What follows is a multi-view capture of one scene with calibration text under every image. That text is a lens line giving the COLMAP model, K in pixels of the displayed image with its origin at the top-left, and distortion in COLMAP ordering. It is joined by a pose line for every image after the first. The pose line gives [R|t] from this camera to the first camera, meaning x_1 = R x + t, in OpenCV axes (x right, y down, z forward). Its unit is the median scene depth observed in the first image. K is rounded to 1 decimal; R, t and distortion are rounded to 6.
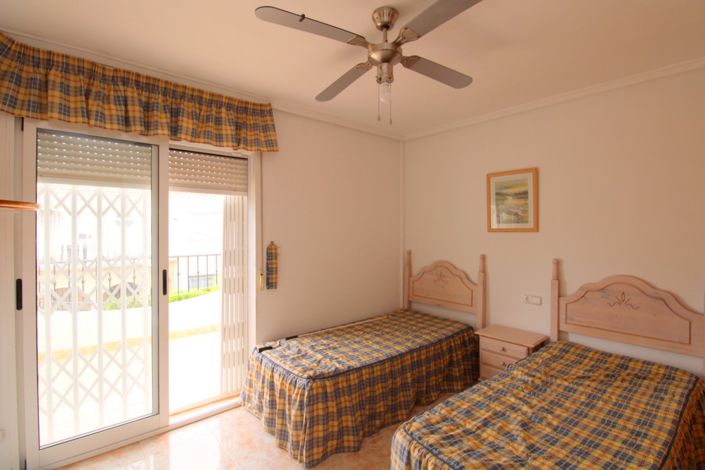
lens RADIAL K [[329.2, 0, 352.7], [0, 329.2, 236.7], [0, 0, 1]] dist [-0.012782, -0.001581]
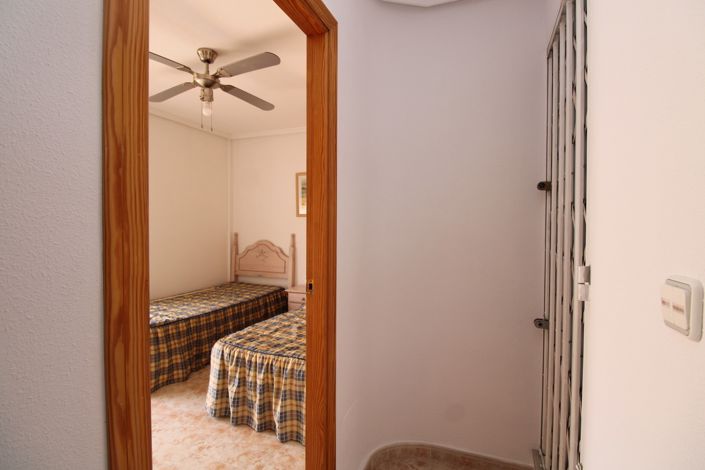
lens RADIAL K [[329.2, 0, 357.1], [0, 329.2, 232.1], [0, 0, 1]] dist [-0.012782, -0.001581]
pose [[0.884264, -0.001317, 0.466986, 0.009588], [0.002570, 0.999995, -0.002046, 0.075844], [-0.466980, 0.003010, 0.884263, -0.435402]]
